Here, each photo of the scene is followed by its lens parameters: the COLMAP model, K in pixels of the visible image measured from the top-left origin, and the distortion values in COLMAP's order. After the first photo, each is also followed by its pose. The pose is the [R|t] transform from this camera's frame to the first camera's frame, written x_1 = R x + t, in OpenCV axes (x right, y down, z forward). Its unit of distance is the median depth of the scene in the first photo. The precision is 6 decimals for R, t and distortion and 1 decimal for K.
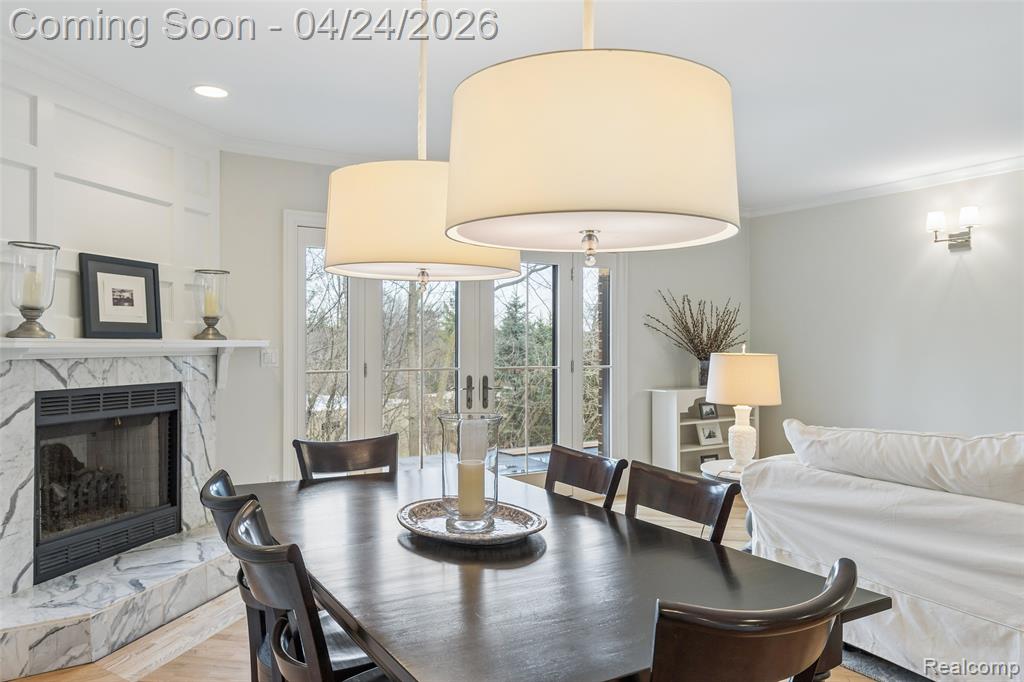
lens RADIAL K [[767.6, 0, 515.1], [0, 767.6, 346.3], [0, 0, 1]] dist [0.068216, 0.005778]
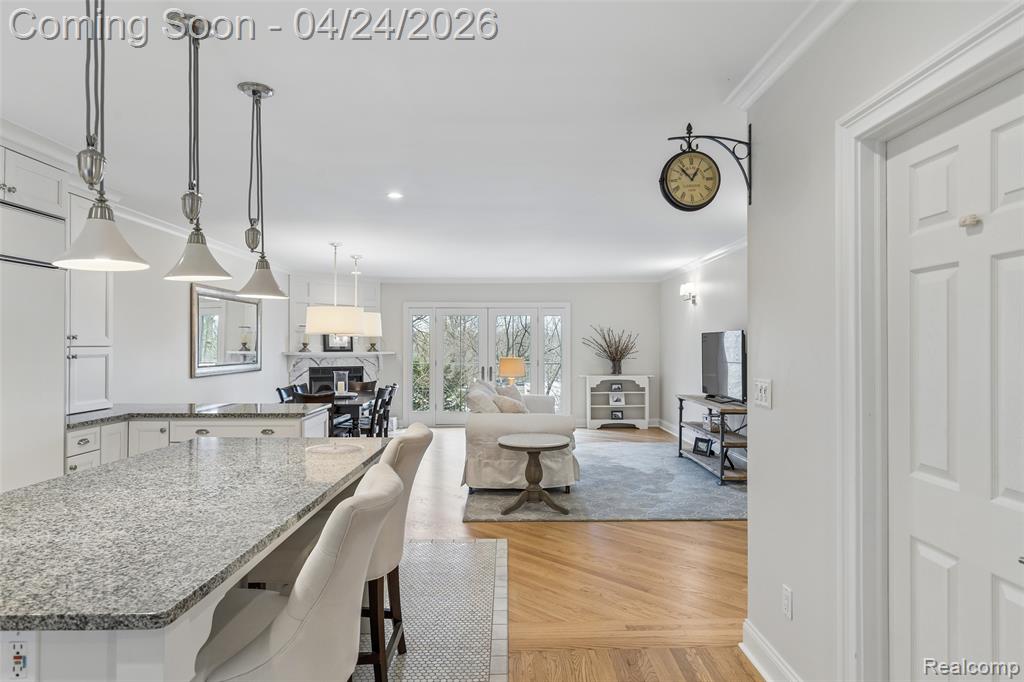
lens RADIAL K [[602.4, 0, 505.2], [0, 602.4, 339.3], [0, 0, 1]] dist [0.006859, -0.006318]
pose [[0.855274, -0.011974, -0.518038, 1.316437], [-0.000009, 0.999733, -0.023122, -0.003511], [0.518176, 0.019781, 0.855045, -0.722638]]
